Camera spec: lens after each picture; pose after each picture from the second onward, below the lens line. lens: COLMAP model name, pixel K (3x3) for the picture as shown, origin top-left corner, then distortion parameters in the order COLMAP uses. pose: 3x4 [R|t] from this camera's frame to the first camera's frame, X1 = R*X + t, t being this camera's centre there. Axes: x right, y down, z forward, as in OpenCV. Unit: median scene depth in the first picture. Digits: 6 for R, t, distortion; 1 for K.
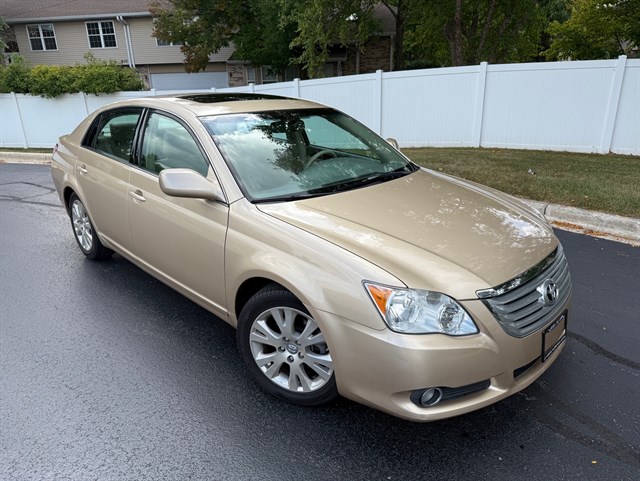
lens RADIAL K [[447.0, 0, 319.0], [0, 447.0, 240.9], [0, 0, 1]] dist [0.002480, -0.007279]
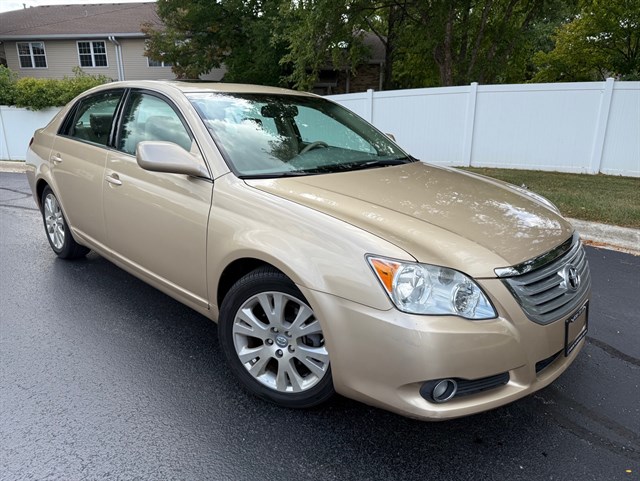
lens RADIAL K [[448.6, 0, 320.0], [0, 448.6, 240.5], [0, 0, 1]] dist [0.001533, -0.007512]
pose [[0.999414, 0.016546, 0.029965, -0.012984], [-0.014784, 0.998202, -0.058089, 0.089104], [-0.030873, 0.057612, 0.997862, 0.103971]]
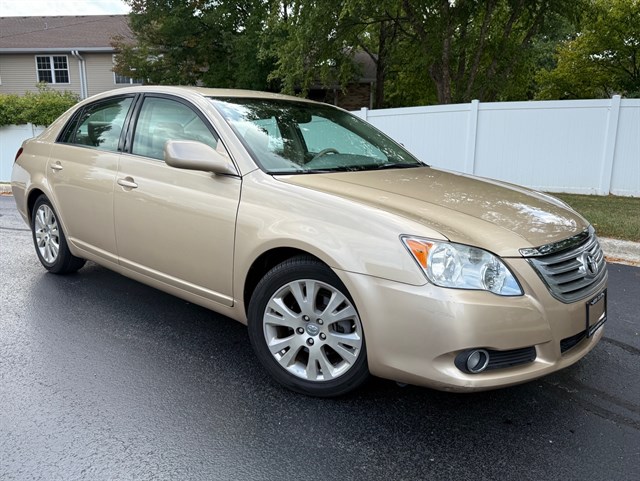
lens RADIAL K [[503.3, 0, 321.4], [0, 503.3, 242.9], [0, 0, 1]] dist [0.031754, -0.045128]
pose [[0.997813, 0.013984, 0.064607, -0.103502], [-0.005638, 0.991810, -0.127596, 0.187245], [-0.065862, 0.126953, 0.989720, -0.019585]]
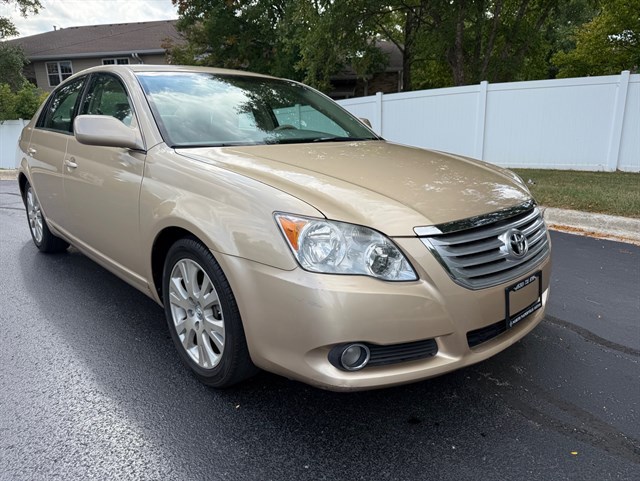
lens RADIAL K [[448.6, 0, 320.0], [0, 448.6, 240.5], [0, 0, 1]] dist [0.001533, -0.007512]
pose [[0.999660, 0.006242, -0.025323, 0.158573], [-0.008306, 0.996577, -0.082250, 0.160785], [0.024723, 0.082432, 0.996290, 0.151871]]
